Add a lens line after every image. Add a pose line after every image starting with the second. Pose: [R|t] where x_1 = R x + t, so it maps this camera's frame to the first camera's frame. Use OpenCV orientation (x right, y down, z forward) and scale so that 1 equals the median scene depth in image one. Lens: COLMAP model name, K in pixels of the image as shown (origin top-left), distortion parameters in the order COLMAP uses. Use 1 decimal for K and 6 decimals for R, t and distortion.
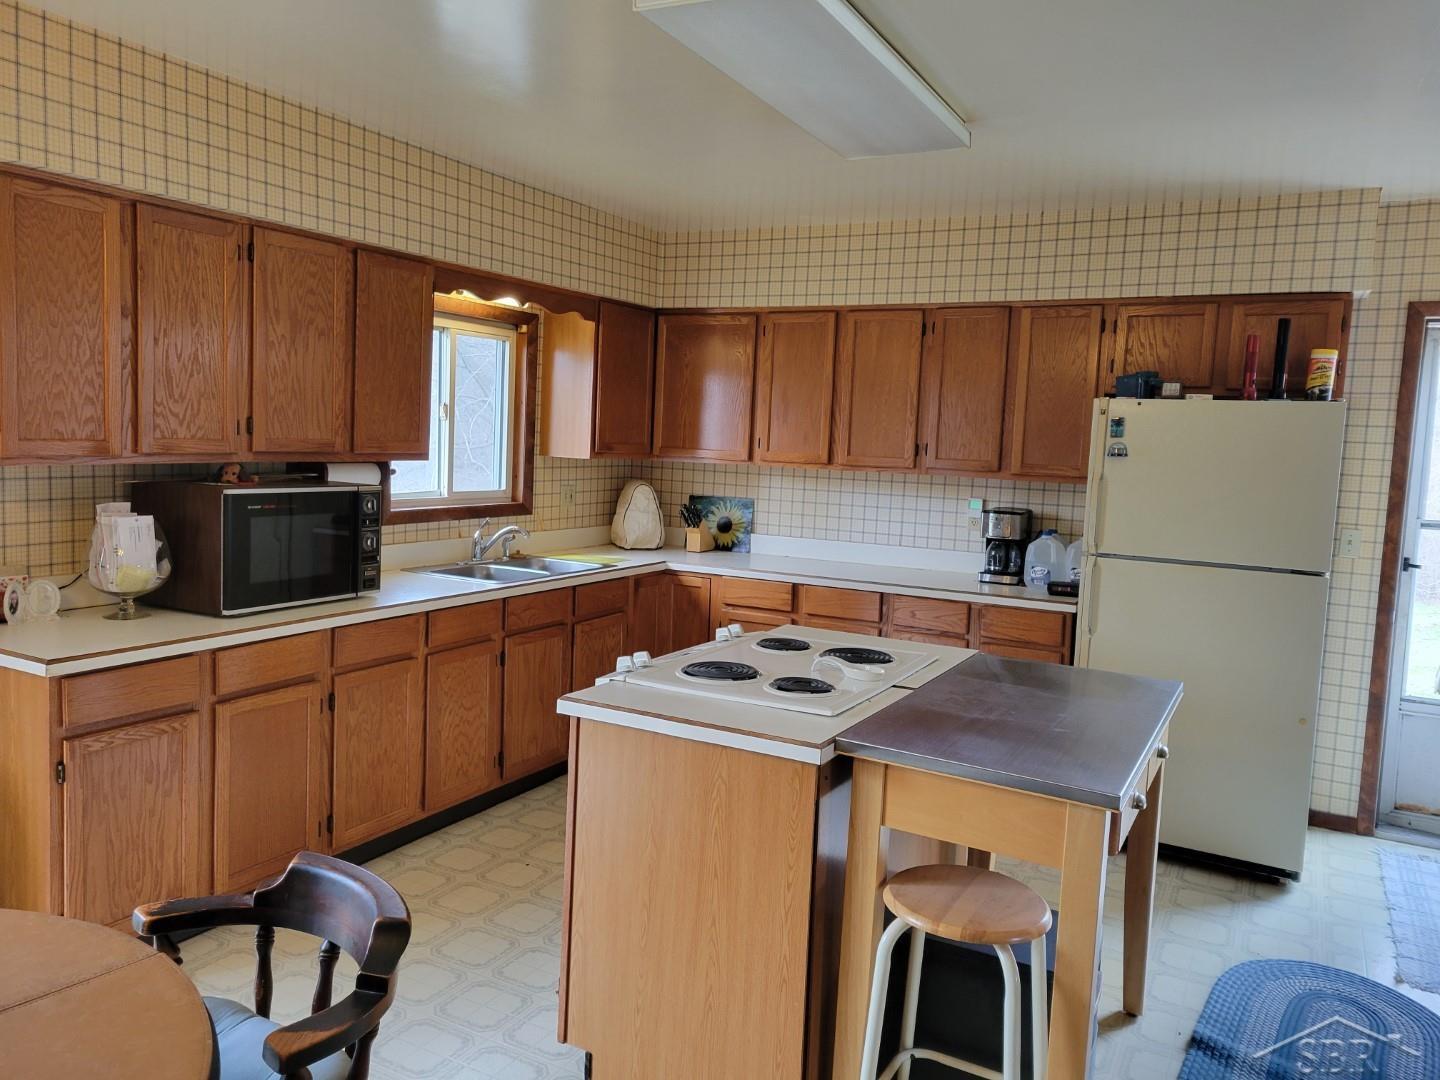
lens RADIAL K [[1060.2, 0, 713.3], [0, 1060.2, 513.0], [0, 0, 1]] dist [0.042106, -0.017145]
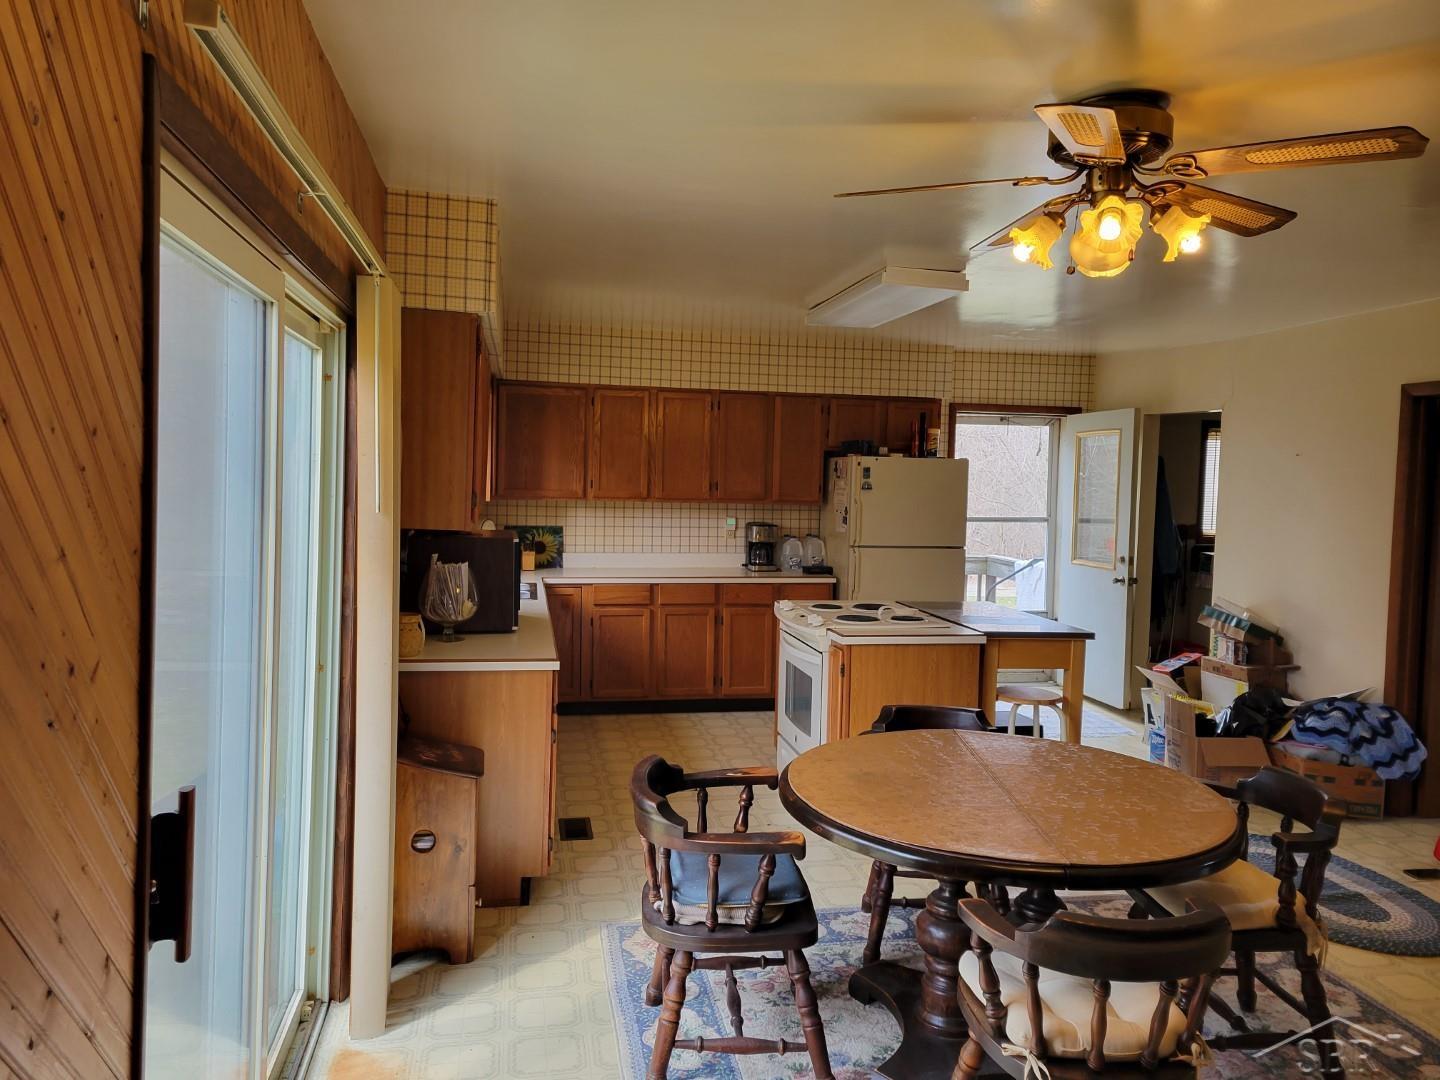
lens RADIAL K [[1060.2, 0, 726.0], [0, 1060.2, 505.6], [0, 0, 1]] dist [0.042106, -0.017145]
pose [[0.763450, -0.043469, 0.644403, -0.743667], [0.054891, 0.998490, 0.002322, -0.034980], [-0.643531, 0.033599, 0.764683, -0.145977]]
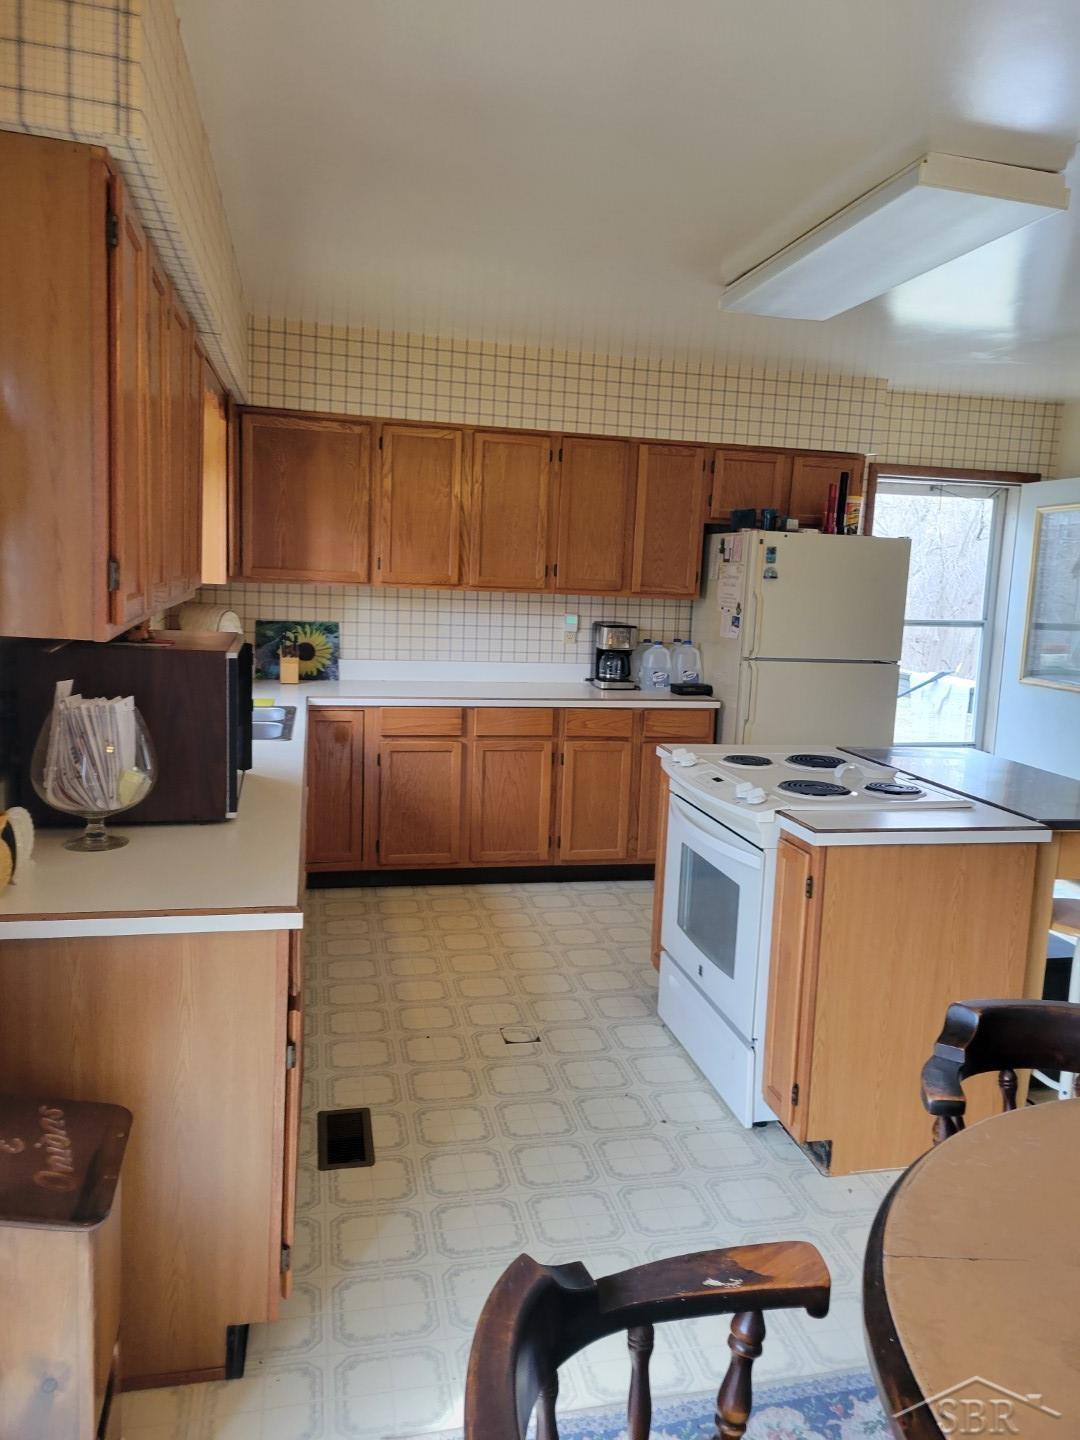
lens RADIAL K [[1060.2, 0, 560.1], [0, 1060.2, 703.3], [0, 0, 1]] dist [0.042106, -0.017145]
pose [[0.740232, -0.095229, 0.665573, -0.513409], [0.035879, 0.994103, 0.102331, -0.035633], [-0.671393, -0.051869, 0.739284, 0.198896]]
